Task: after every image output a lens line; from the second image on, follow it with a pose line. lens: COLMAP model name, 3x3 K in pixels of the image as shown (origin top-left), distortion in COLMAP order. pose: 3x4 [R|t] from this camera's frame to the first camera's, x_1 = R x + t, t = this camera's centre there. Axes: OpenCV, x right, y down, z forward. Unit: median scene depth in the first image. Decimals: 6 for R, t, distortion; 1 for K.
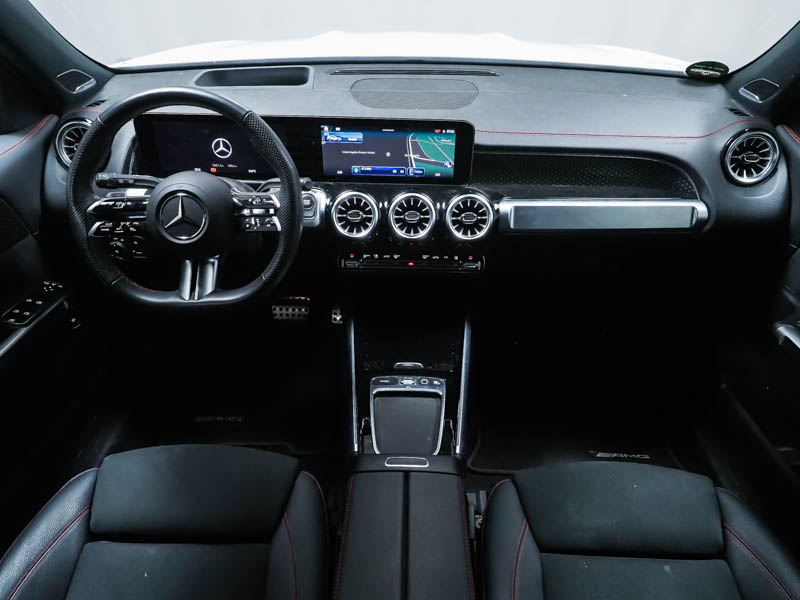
lens RADIAL K [[569.7, 0, 402.4], [0, 569.7, 299.1], [0, 0, 1]] dist [0.029290, 0.001208]
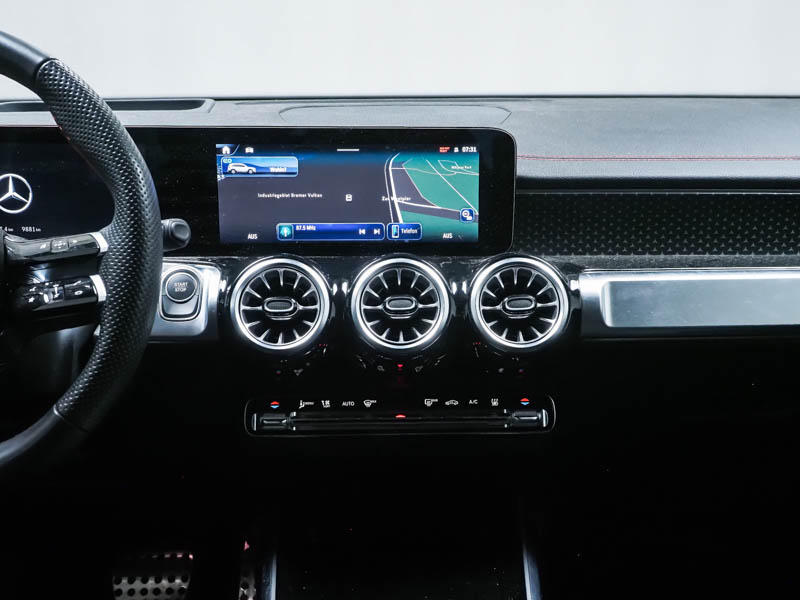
lens RADIAL K [[882.8, 0, 402.0], [0, 882.8, 306.0], [0, 0, 1]] dist [0.099585, 0.000000]
pose [[0.999144, -0.022986, 0.034381, -0.007008], [0.033378, 0.939032, -0.342205, 0.108450], [-0.024419, 0.343060, 0.938996, 0.298814]]
